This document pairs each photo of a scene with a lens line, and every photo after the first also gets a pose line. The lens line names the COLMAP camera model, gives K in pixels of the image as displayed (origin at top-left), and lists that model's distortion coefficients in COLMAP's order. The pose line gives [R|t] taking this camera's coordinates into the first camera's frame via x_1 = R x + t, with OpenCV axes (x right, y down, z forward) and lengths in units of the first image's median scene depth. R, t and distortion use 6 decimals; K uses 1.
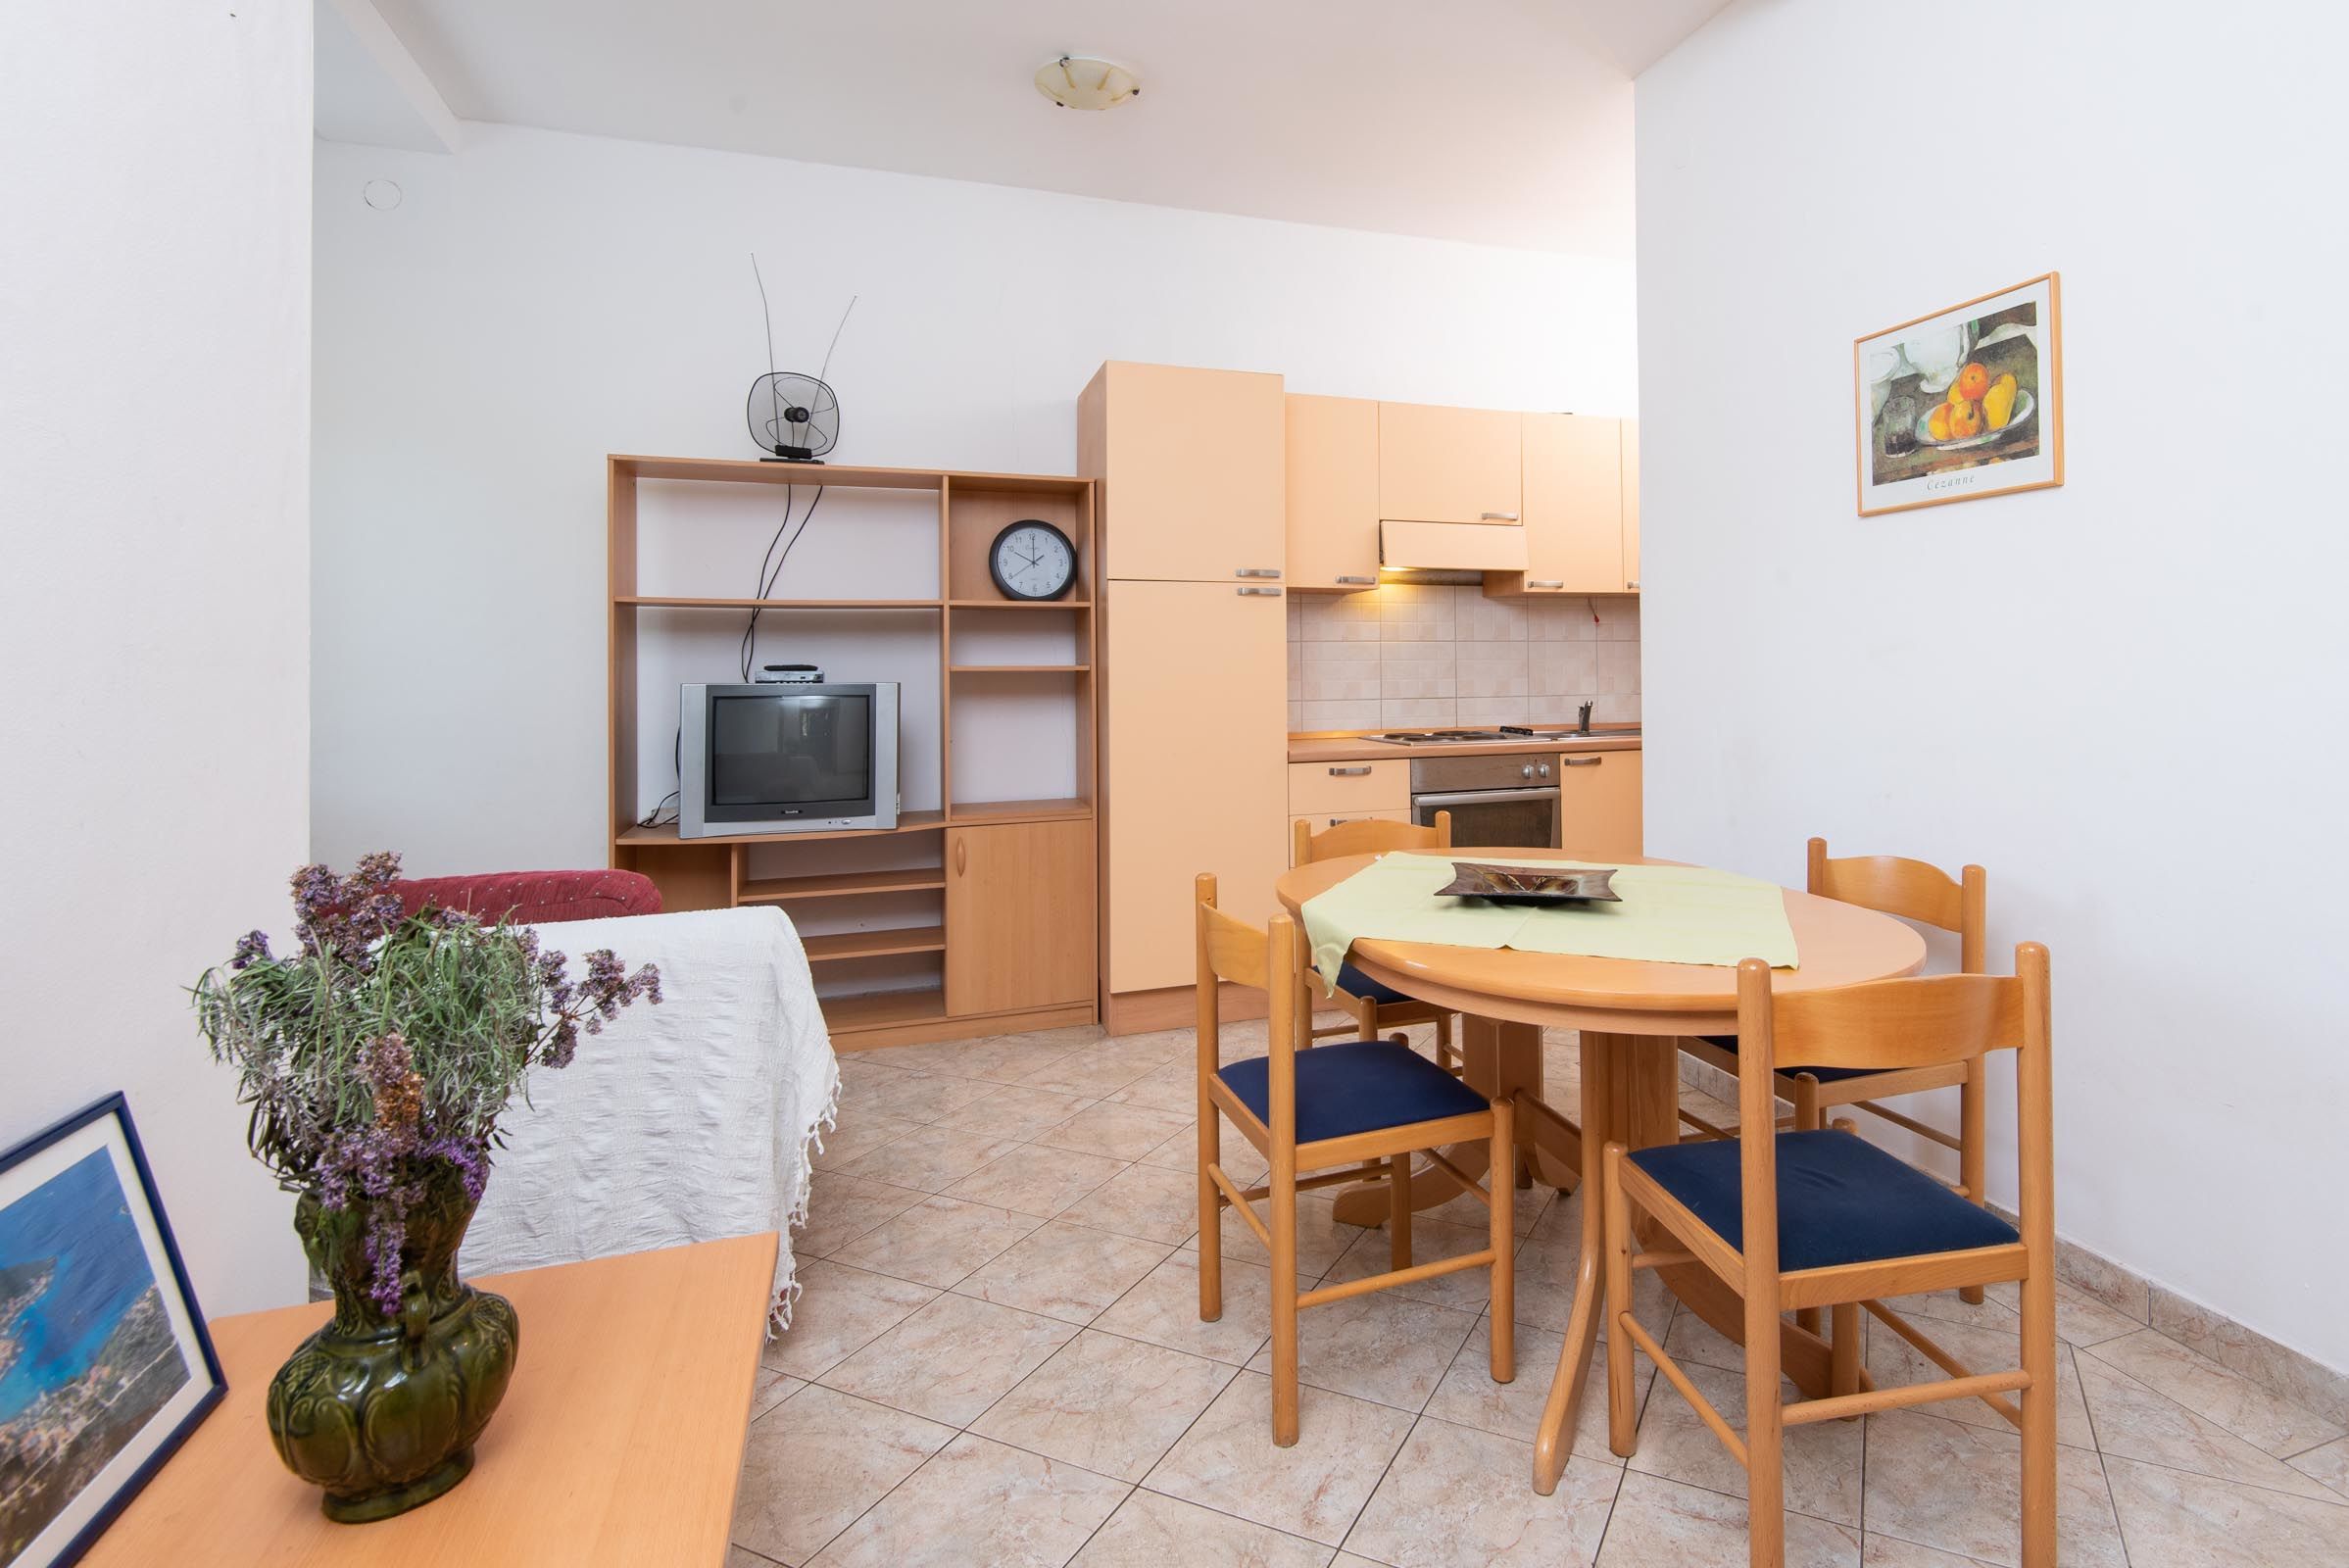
lens RADIAL K [[1141.6, 0, 1288.8], [0, 1141.6, 641.5], [0, 0, 1]] dist [0.001543, -0.000149]
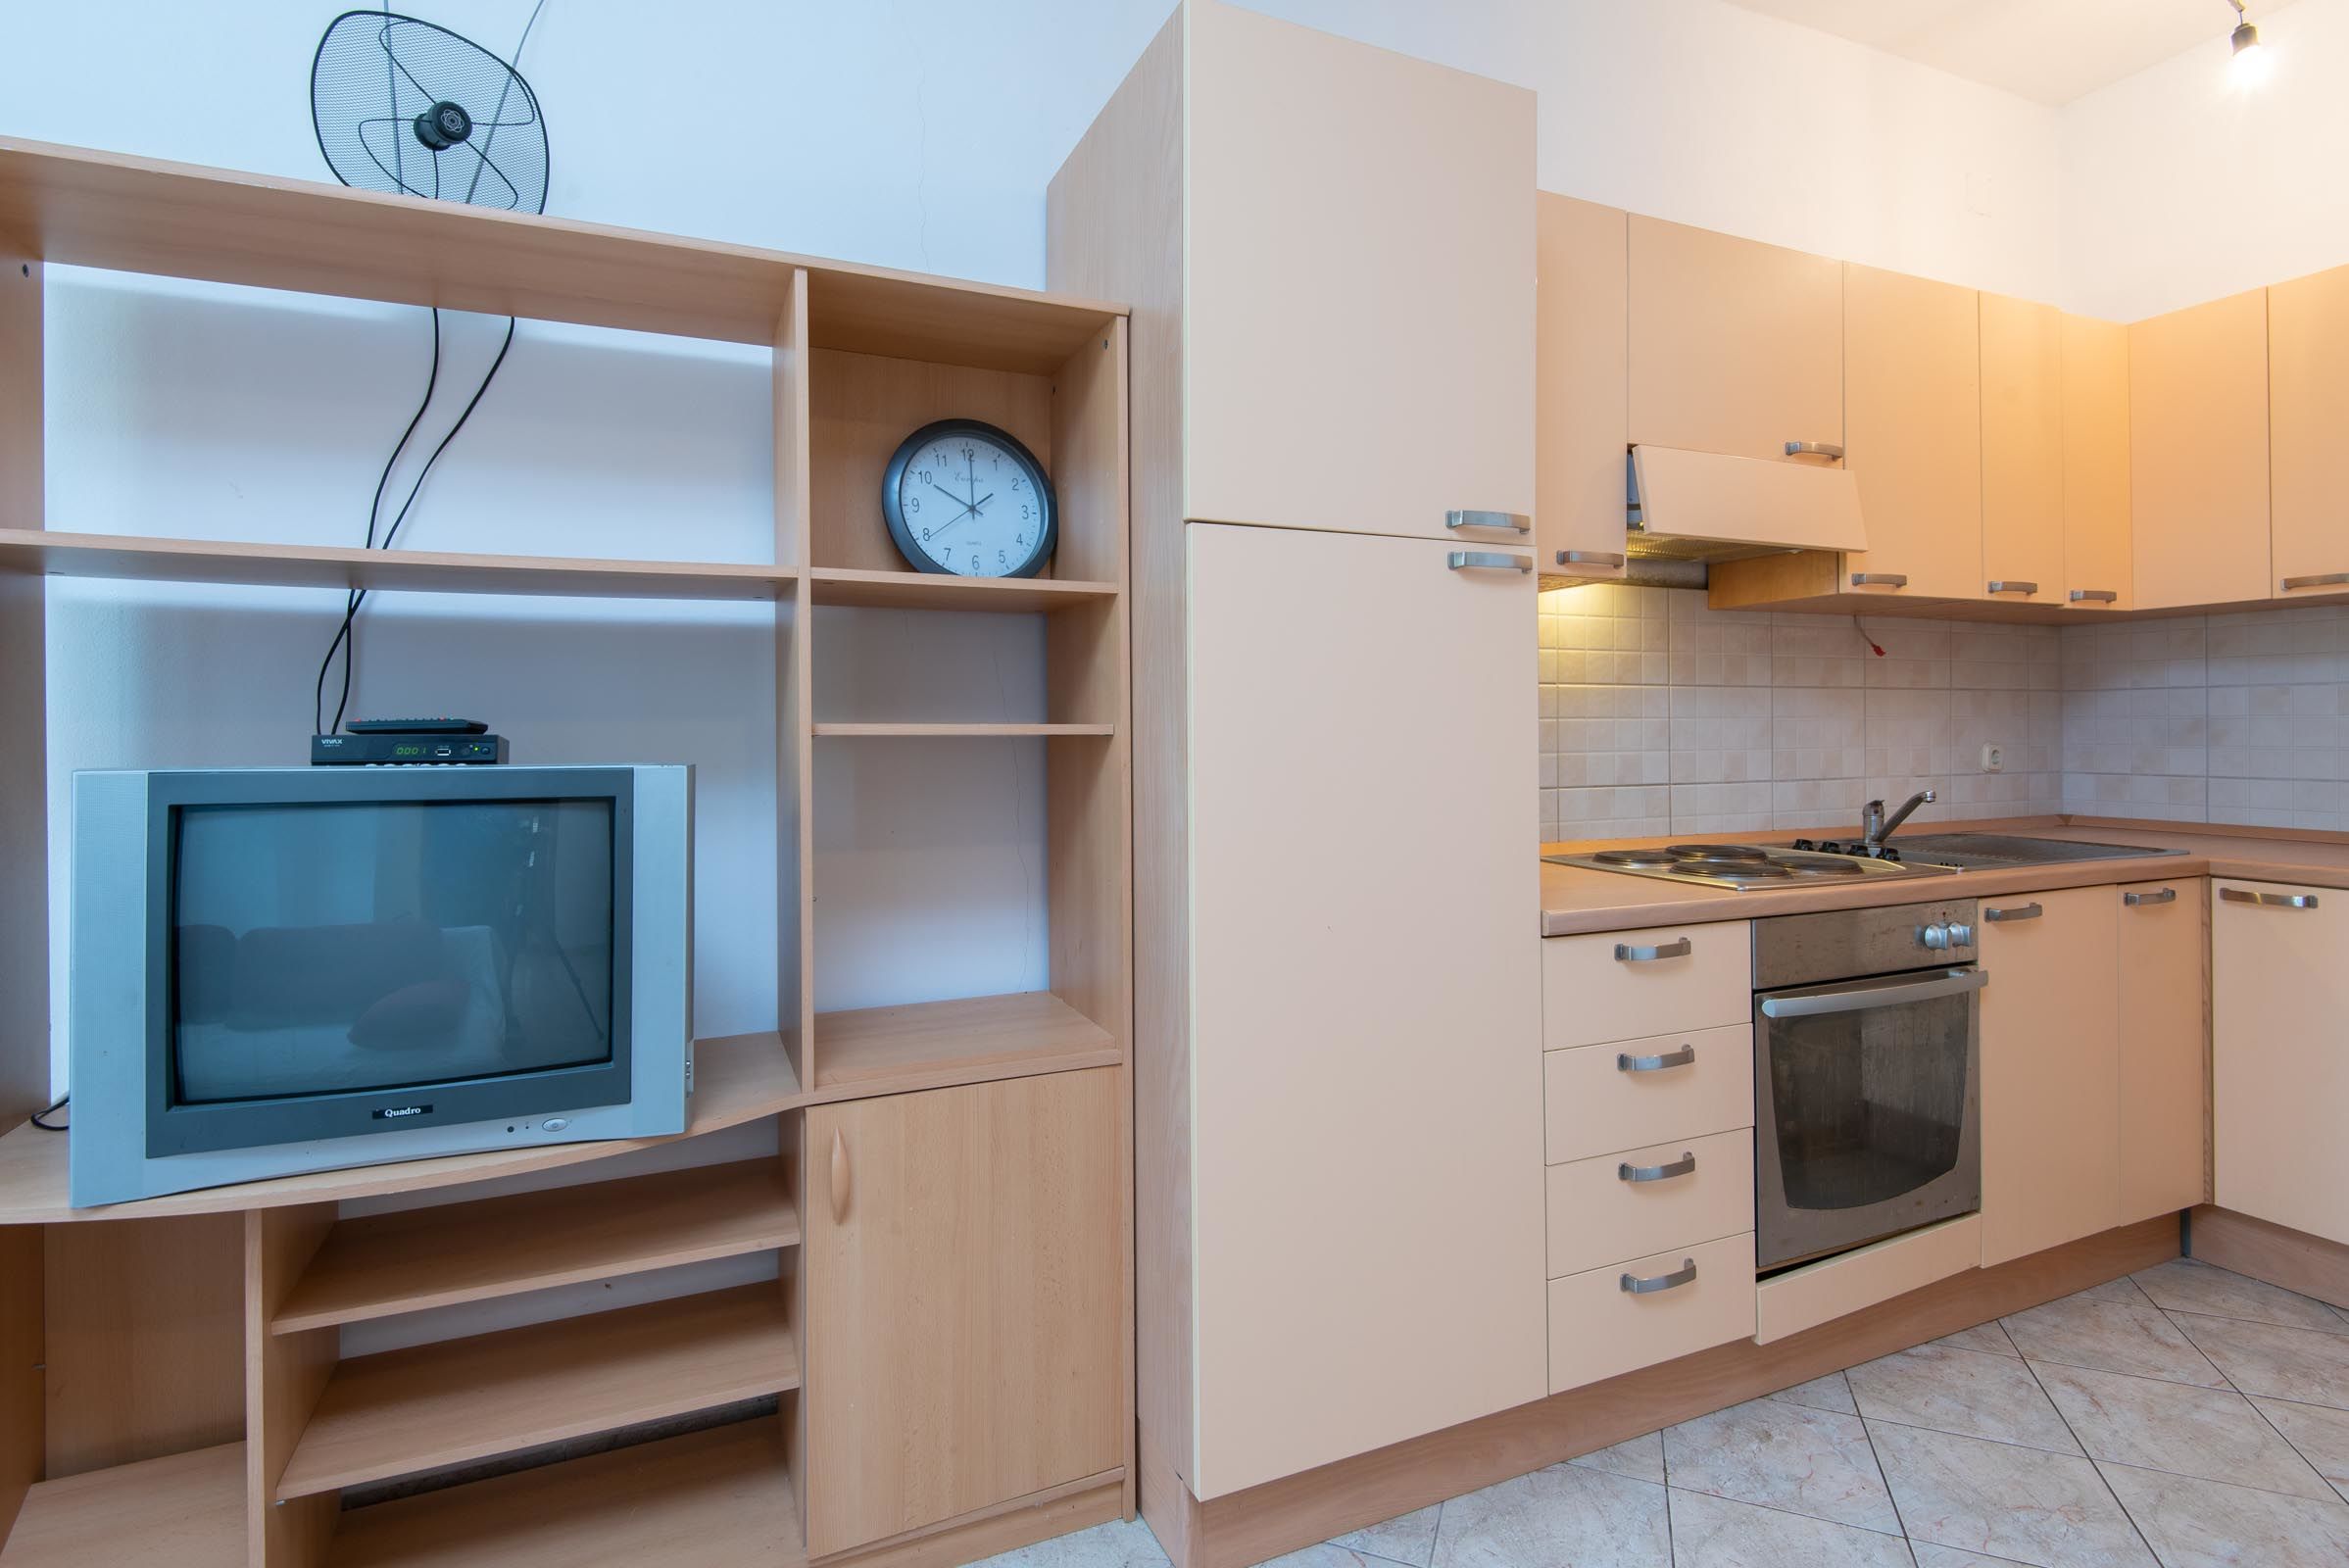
lens RADIAL K [[1110.0, 0, 1089.2], [0, 1110.0, 717.3], [0, 0, 1]] dist [0.011529, -0.000490]
pose [[0.999307, 0.003119, 0.037089, -0.193474], [-0.003440, 0.999957, 0.008587, 0.014044], [-0.037061, -0.008709, 0.999275, 0.539224]]
